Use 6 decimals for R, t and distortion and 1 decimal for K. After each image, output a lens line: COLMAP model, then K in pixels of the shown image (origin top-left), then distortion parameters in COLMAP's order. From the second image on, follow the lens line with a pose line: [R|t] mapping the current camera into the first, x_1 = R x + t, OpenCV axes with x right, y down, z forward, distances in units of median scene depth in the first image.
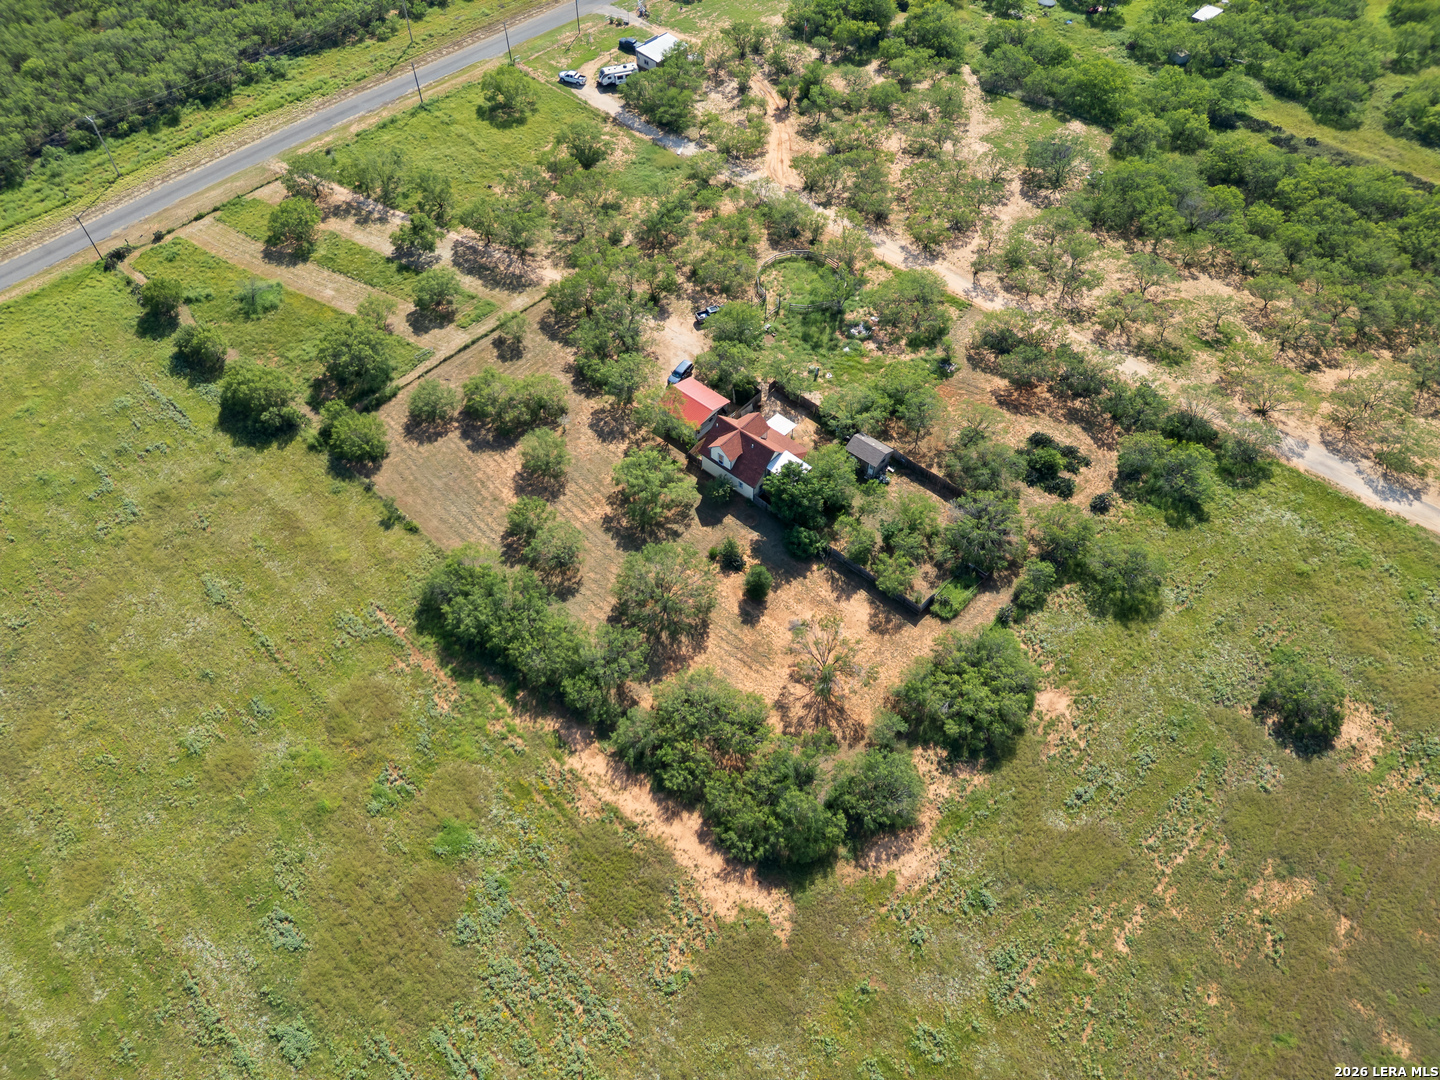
lens RADIAL K [[1005.3, 0, 714.5], [0, 1005.3, 540.2], [0, 0, 1]] dist [0.050050, -0.038871]
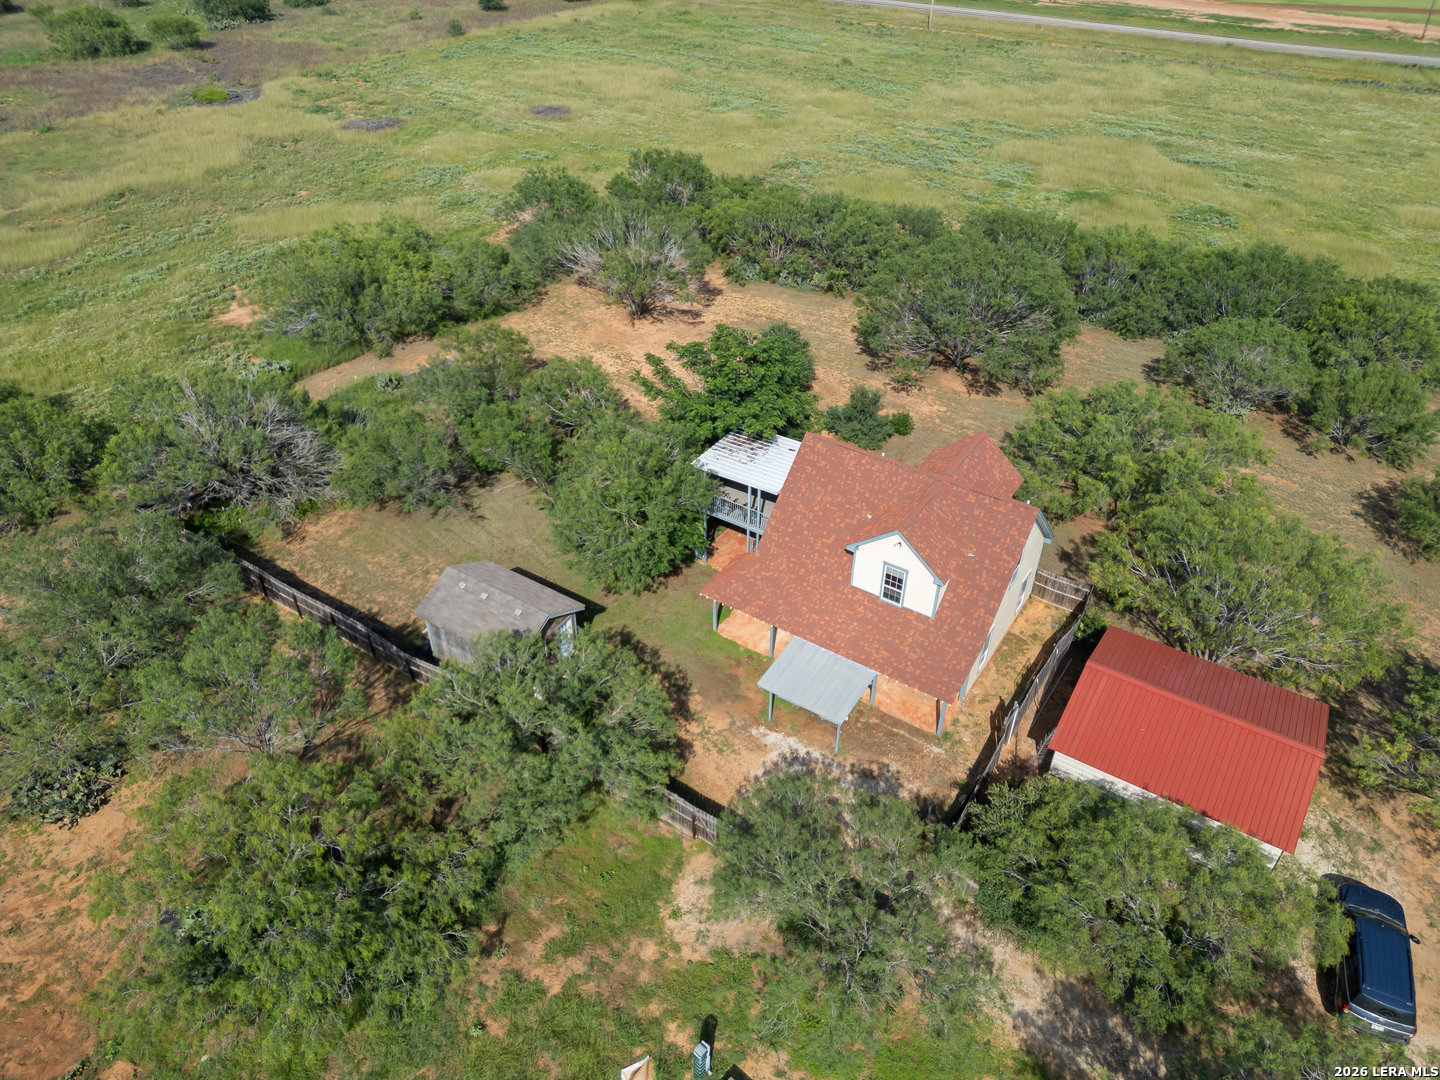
lens RADIAL K [[1005.3, 0, 714.5], [0, 1005.3, 540.2], [0, 0, 1]] dist [0.050050, -0.038871]
pose [[-0.990133, 0.086708, -0.110081, 0.140850], [-0.110324, 0.002004, 0.993894, -0.436017], [0.086399, 0.996232, 0.007582, 1.119937]]
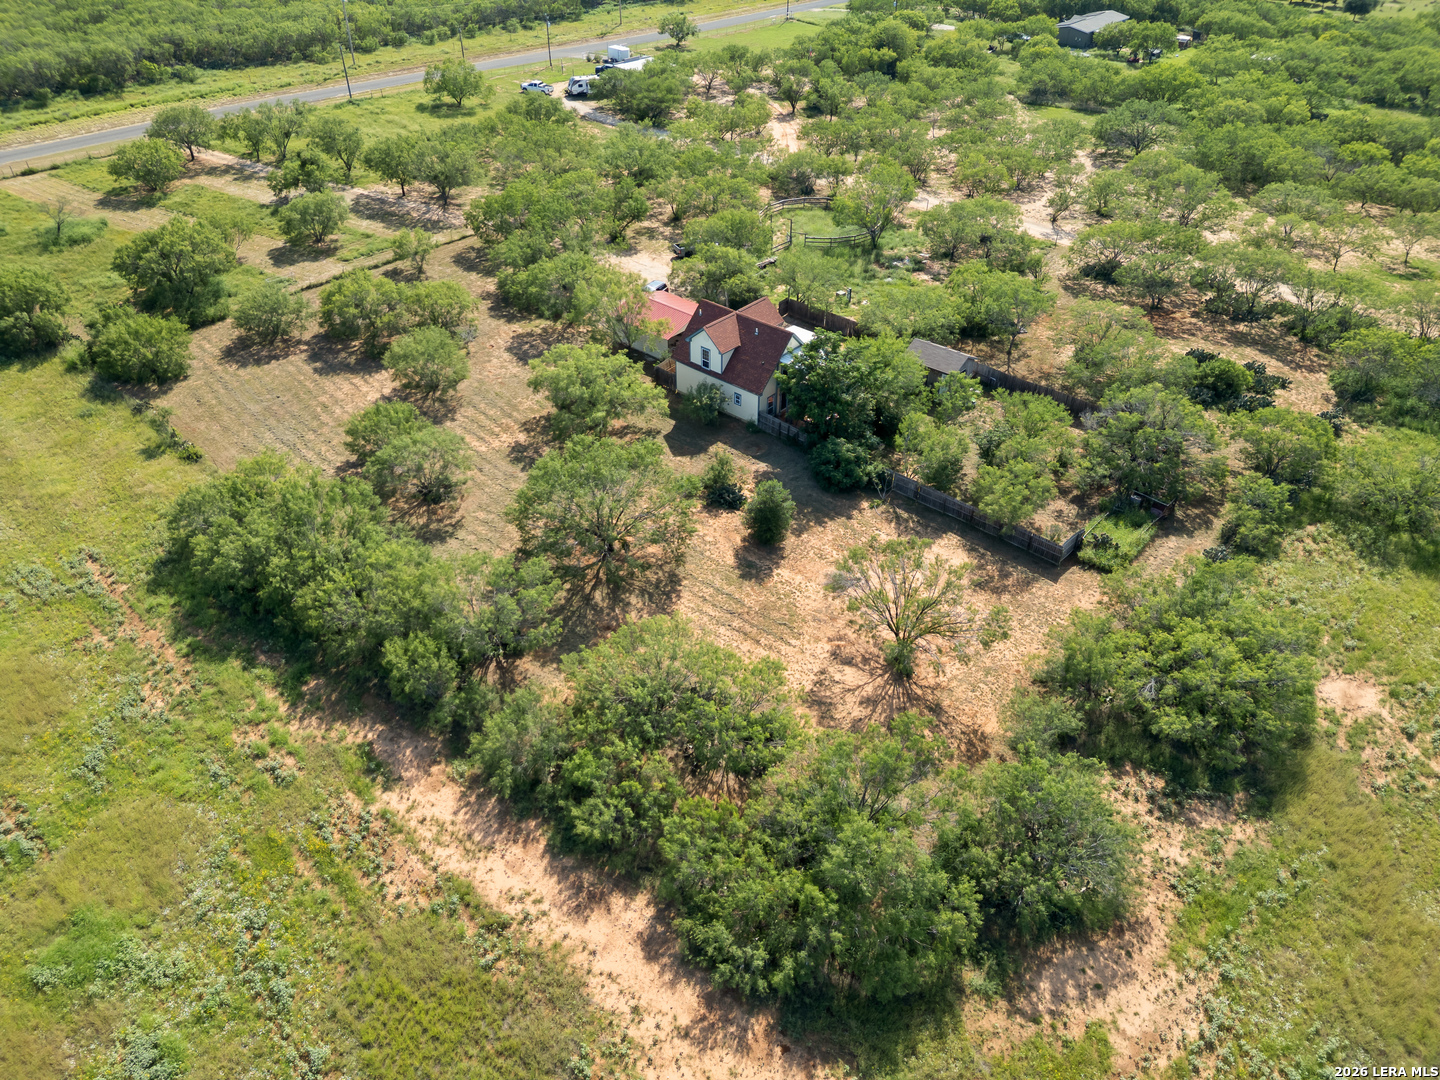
lens RADIAL K [[1009.7, 0, 715.8], [0, 1009.7, 543.5], [0, 0, 1]] dist [0.035946, -0.028256]
pose [[0.999988, 0.003352, 0.003485, 0.011942], [-0.002335, 0.965867, -0.259030, 0.214949], [-0.004235, 0.259018, 0.965863, 0.472071]]
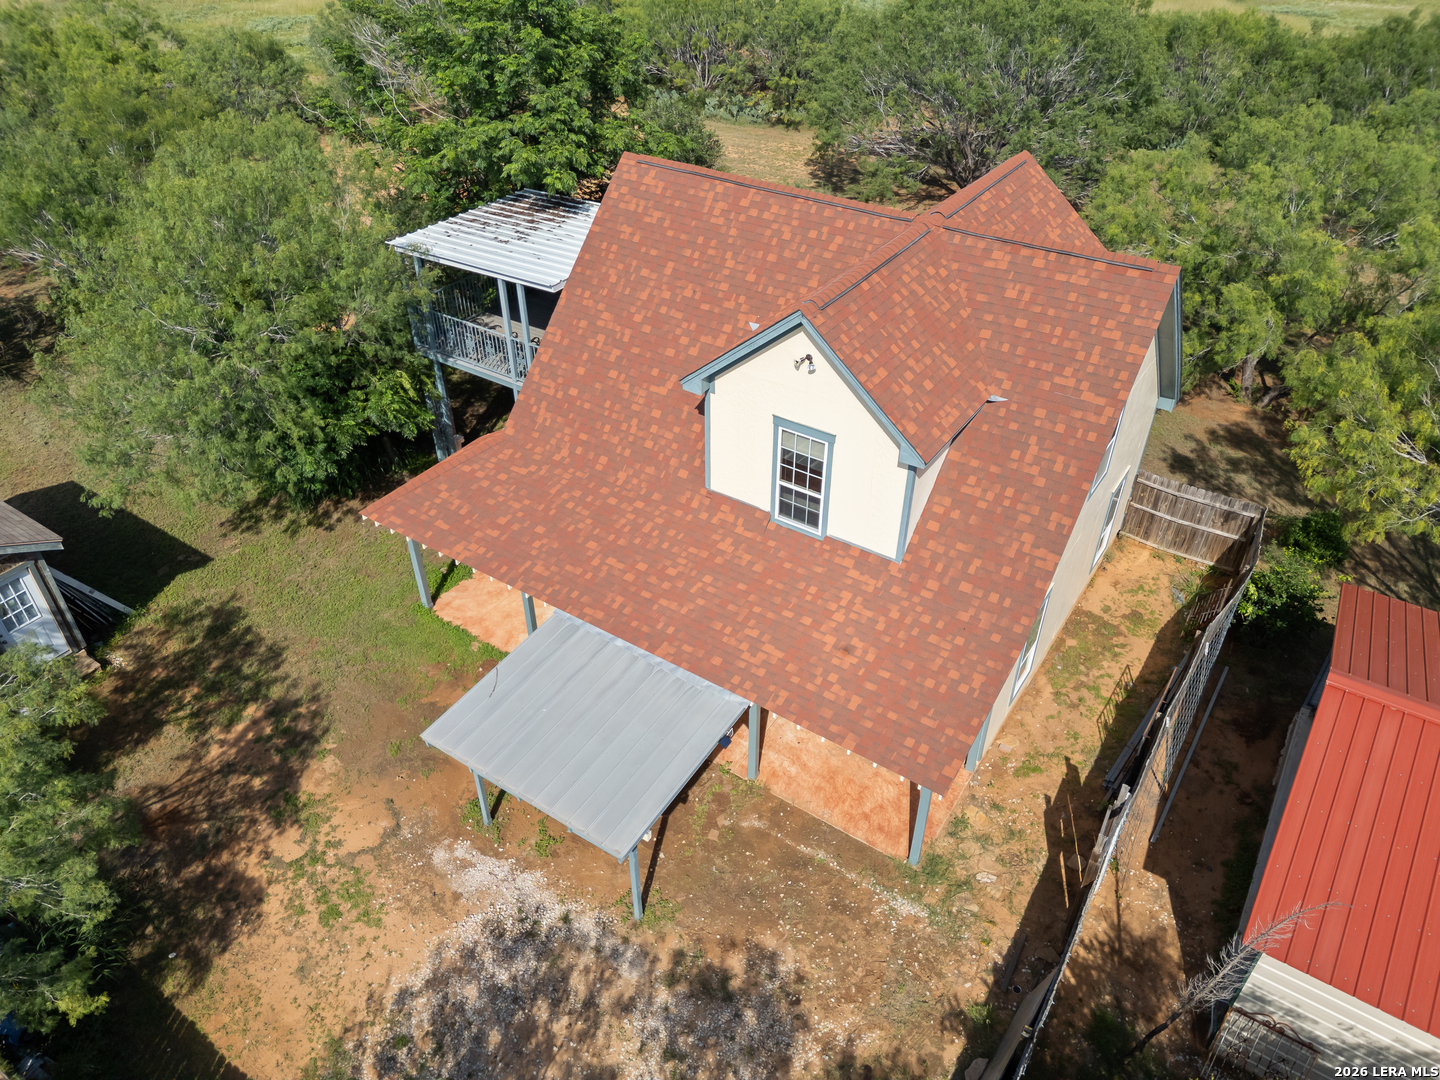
lens RADIAL K [[1004.3, 0, 725.1], [0, 1004.3, 556.3], [0, 0, 1]] dist [0.030849, -0.001063]
pose [[-0.990335, 0.087758, -0.107402, 0.074234], [-0.108116, -0.003413, 0.994132, -0.247914], [0.086876, 0.996136, 0.012868, 1.148603]]
